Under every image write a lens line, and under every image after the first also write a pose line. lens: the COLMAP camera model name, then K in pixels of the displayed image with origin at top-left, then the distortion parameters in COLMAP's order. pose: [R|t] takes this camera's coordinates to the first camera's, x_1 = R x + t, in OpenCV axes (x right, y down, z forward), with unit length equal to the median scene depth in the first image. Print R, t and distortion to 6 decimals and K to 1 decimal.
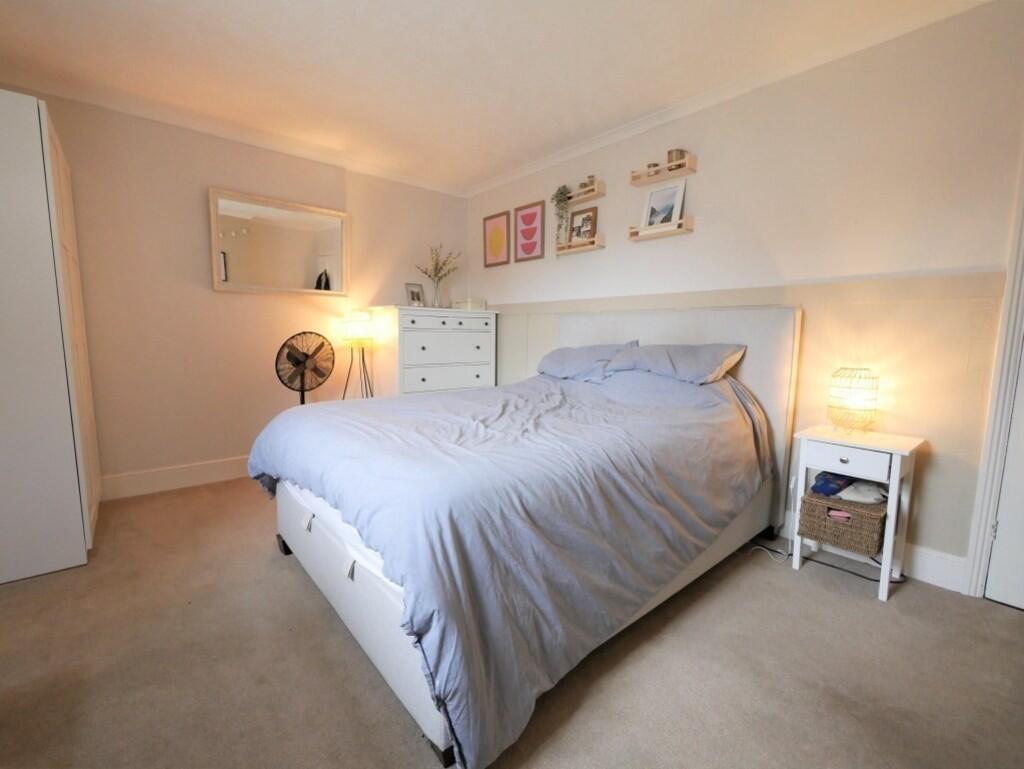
lens RADIAL K [[444.3, 0, 512.0], [0, 444.3, 384.5], [0, 0, 1]] dist [-0.003879, -0.000222]
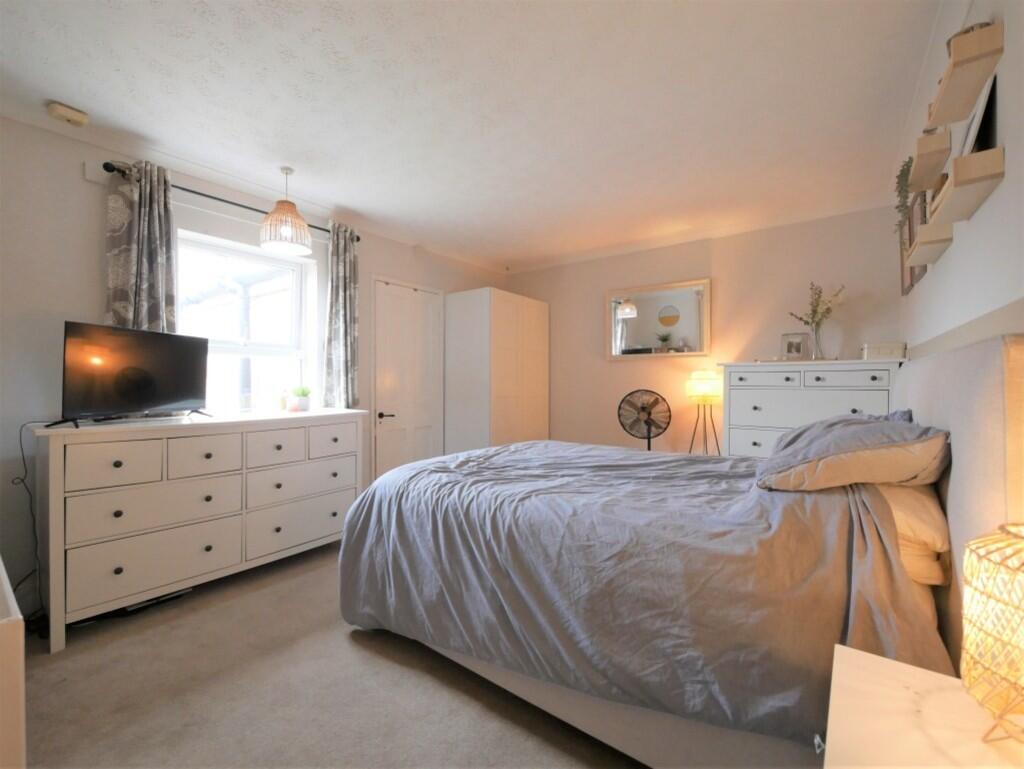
lens RADIAL K [[444.3, 0, 512.0], [0, 444.3, 384.5], [0, 0, 1]] dist [-0.003879, -0.000222]
pose [[0.205362, -0.003785, -0.978679, 0.592038], [-0.107546, 0.993849, -0.026411, -0.054992], [0.972759, 0.110677, 0.203692, 0.356390]]
